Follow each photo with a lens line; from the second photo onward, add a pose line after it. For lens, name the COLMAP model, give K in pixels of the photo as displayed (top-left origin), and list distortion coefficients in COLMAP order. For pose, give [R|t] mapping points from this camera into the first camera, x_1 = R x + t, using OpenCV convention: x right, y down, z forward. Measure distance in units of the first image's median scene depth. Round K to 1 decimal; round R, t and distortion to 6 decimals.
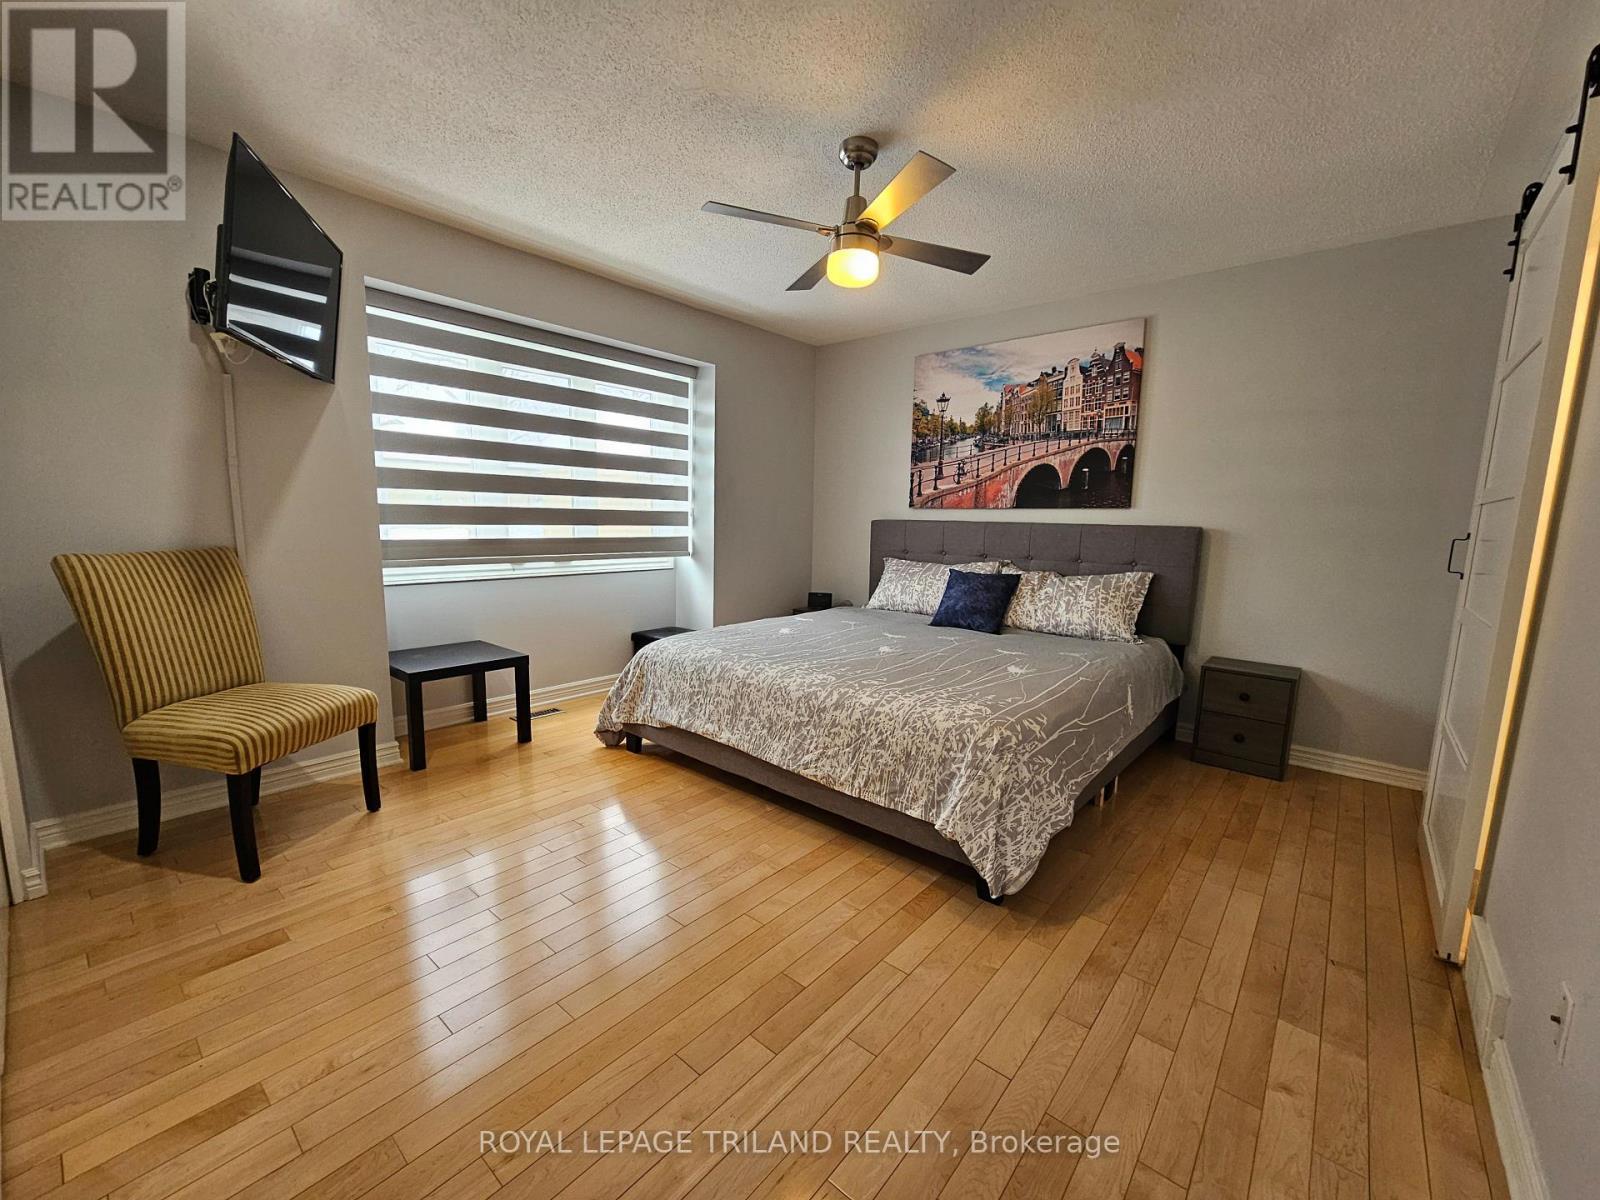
lens RADIAL K [[658.3, 0, 798.3], [0, 658.3, 611.6], [0, 0, 1]] dist [0.001456, -0.003801]
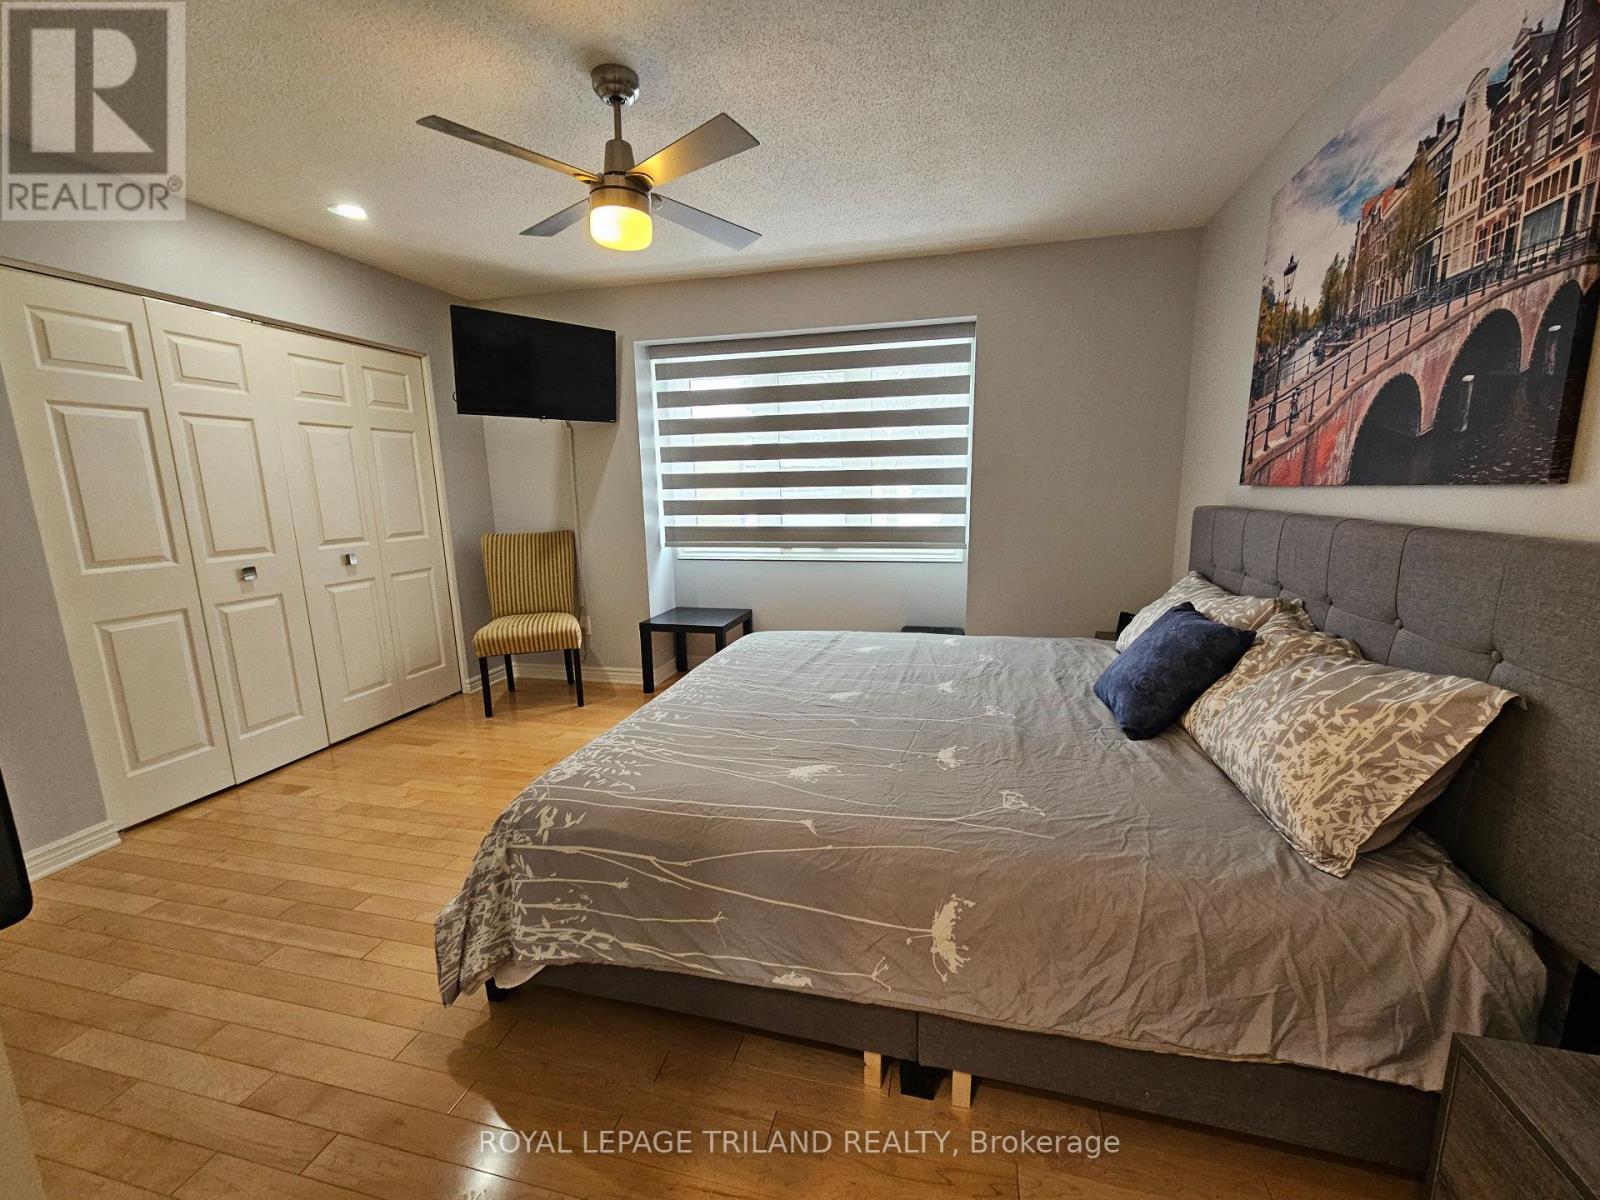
lens RADIAL K [[658.3, 0, 798.3], [0, 658.3, 611.6], [0, 0, 1]] dist [0.001456, -0.003801]
pose [[0.440420, 0.141884, -0.886509, 0.606702], [-0.102690, 0.988914, 0.107257, -0.087935], [0.891899, 0.043798, 0.450108, 0.507780]]
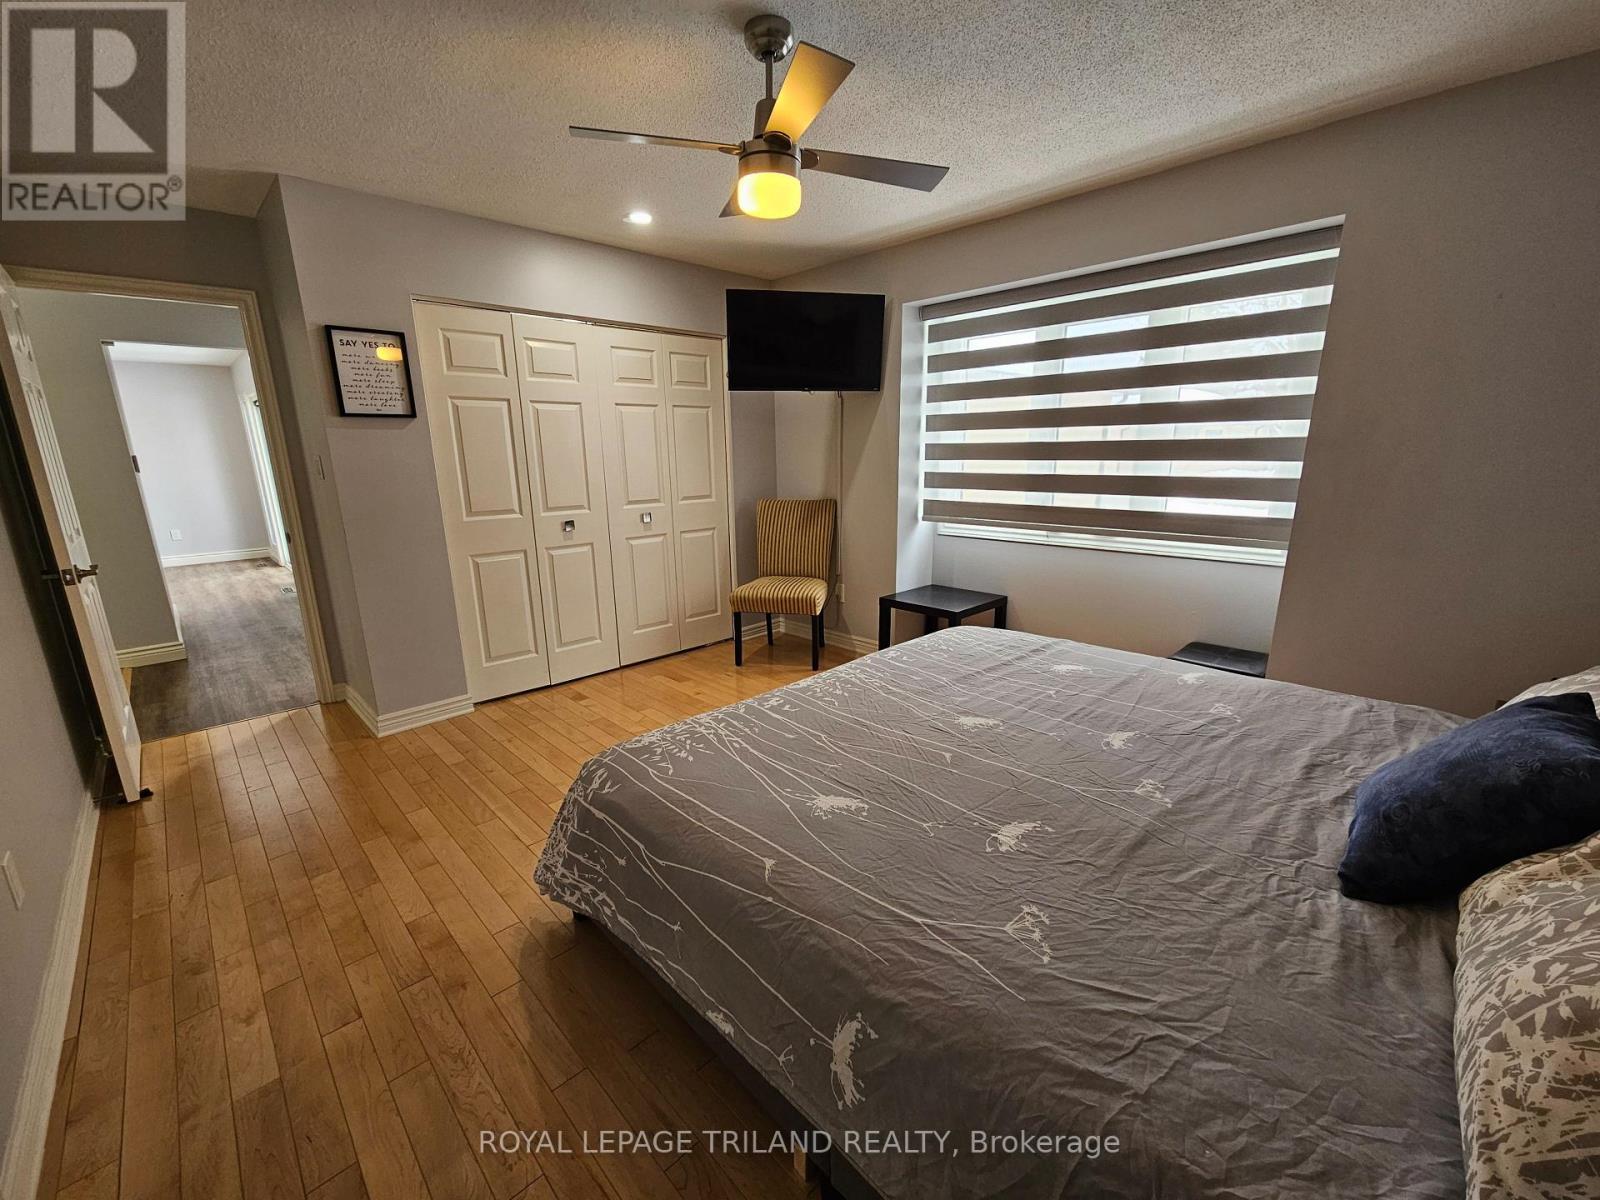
lens RADIAL K [[657.9, 0, 799.0], [0, 657.9, 612.3], [0, 0, 1]] dist [-0.001589, 0.002587]
pose [[-0.097956, 0.219258, -0.970737, 0.589376], [-0.131544, 0.964017, 0.231014, -0.131540], [0.986459, 0.150323, -0.065589, 0.703075]]
